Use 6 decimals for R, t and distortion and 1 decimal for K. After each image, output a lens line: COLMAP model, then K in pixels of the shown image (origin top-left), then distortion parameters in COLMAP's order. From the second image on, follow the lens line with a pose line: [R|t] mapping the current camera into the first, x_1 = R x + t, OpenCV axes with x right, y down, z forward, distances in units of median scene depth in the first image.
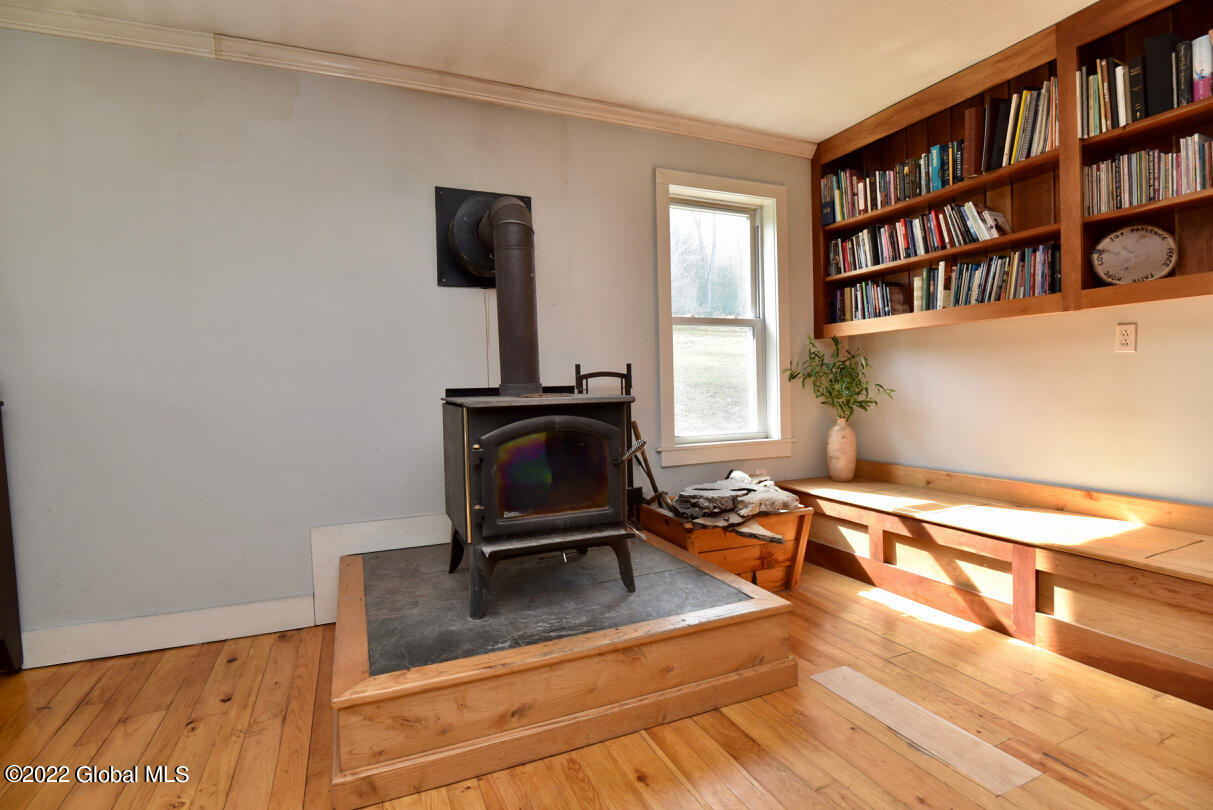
lens RADIAL K [[597.5, 0, 609.7], [0, 597.5, 397.9], [0, 0, 1]] dist [-0.027080, -0.002444]
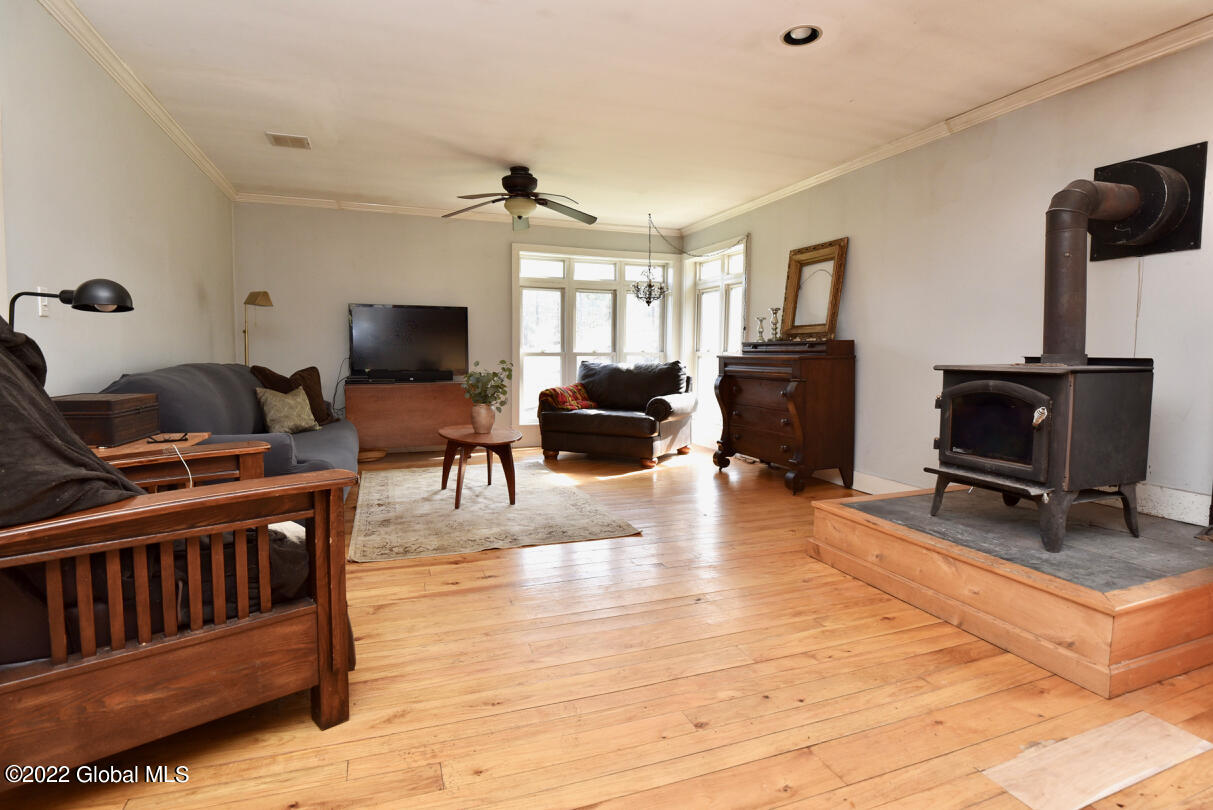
lens RADIAL K [[597.5, 0, 608.2], [0, 597.5, 401.9], [0, 0, 1]] dist [-0.027080, -0.002444]
pose [[-0.067143, 0.102458, -0.992469, 1.206827], [-0.030384, 0.994042, 0.104676, -0.029205], [0.997281, 0.037184, -0.063630, 0.291000]]
